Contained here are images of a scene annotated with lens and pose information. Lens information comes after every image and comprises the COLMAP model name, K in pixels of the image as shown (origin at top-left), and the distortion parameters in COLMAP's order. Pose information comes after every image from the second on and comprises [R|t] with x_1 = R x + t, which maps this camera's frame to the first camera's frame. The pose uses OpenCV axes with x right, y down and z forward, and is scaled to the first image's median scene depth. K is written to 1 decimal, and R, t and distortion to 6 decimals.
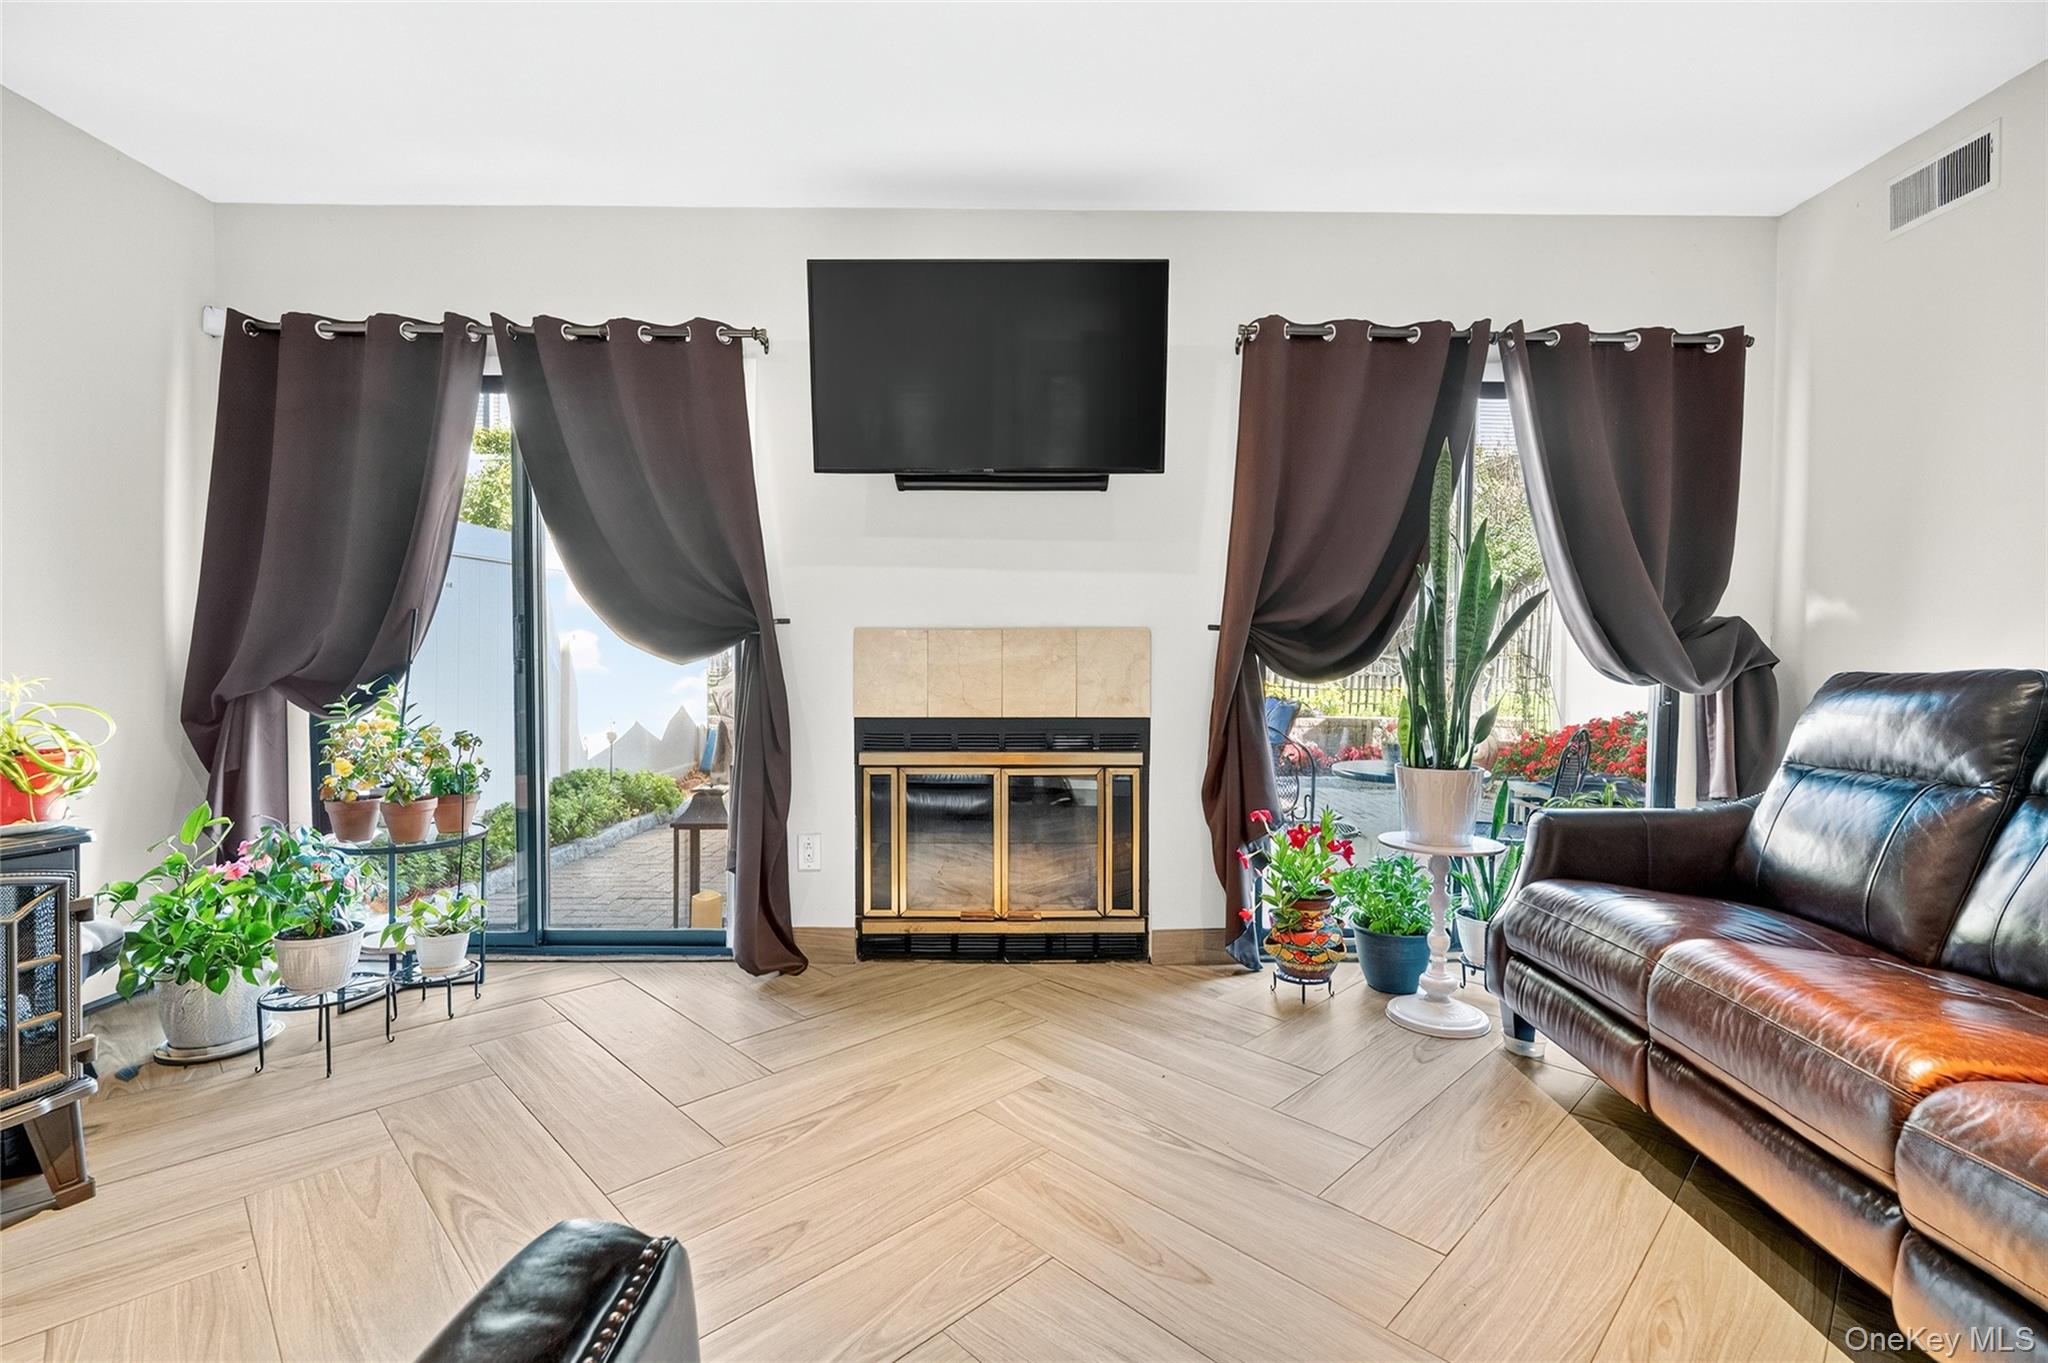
lens RADIAL K [[903.2, 0, 1020.8], [0, 903.2, 665.1], [0, 0, 1]] dist [-0.002353, -0.000318]
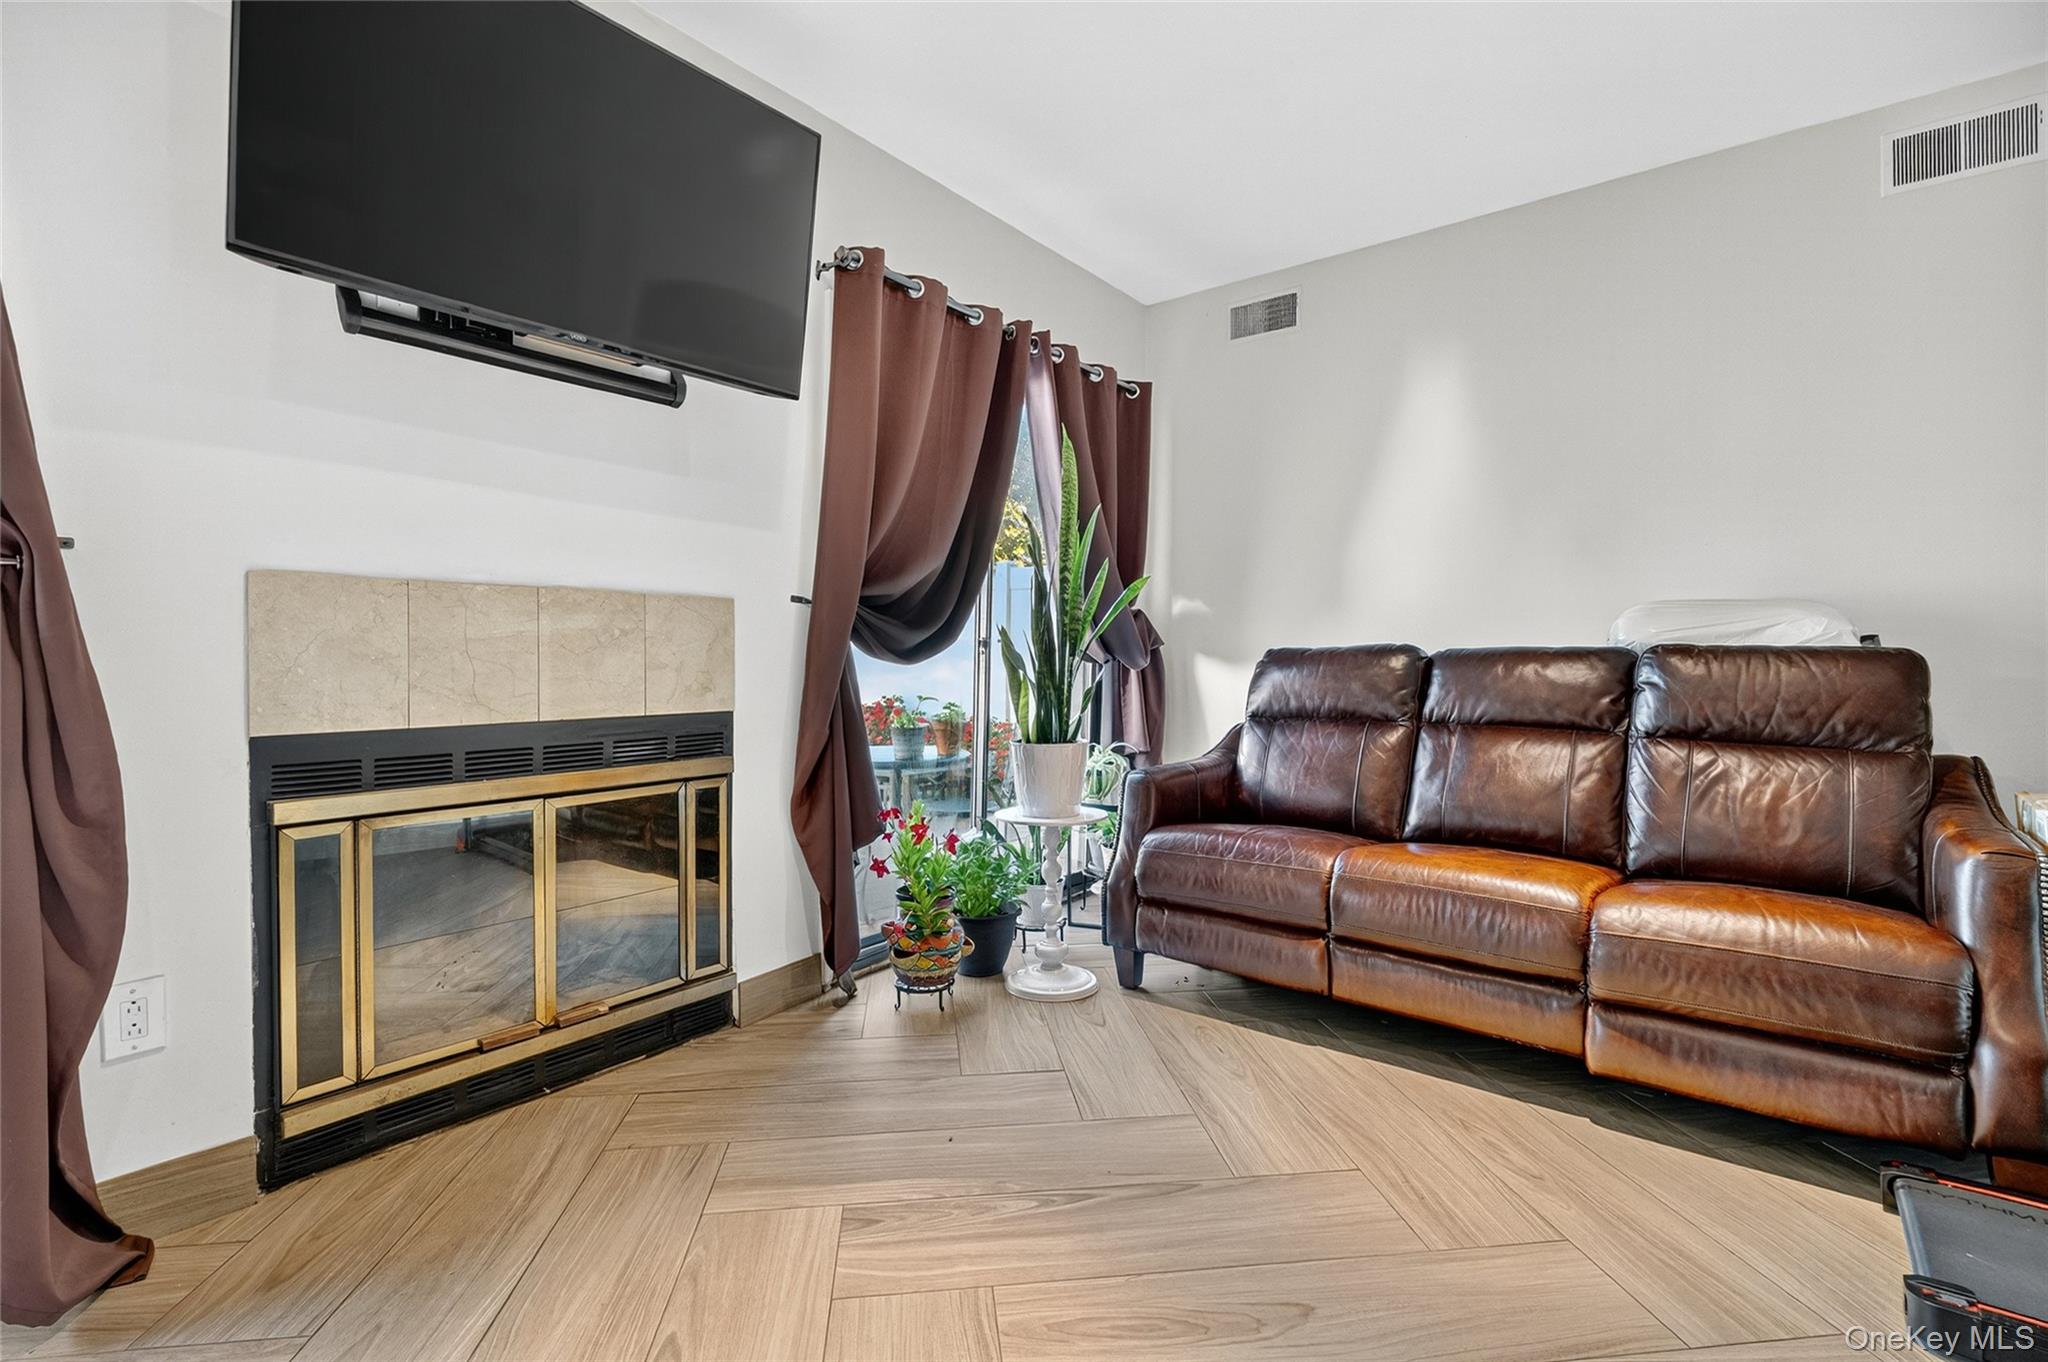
lens RADIAL K [[931.0, 0, 1021.4], [0, 931.0, 658.1], [0, 0, 1]] dist [0.001890, 0.000823]
pose [[0.617281, -0.003429, 0.786736, -0.339295], [0.003932, 0.999991, 0.001273, 0.012347], [-0.786733, 0.002307, 0.617289, 0.309905]]
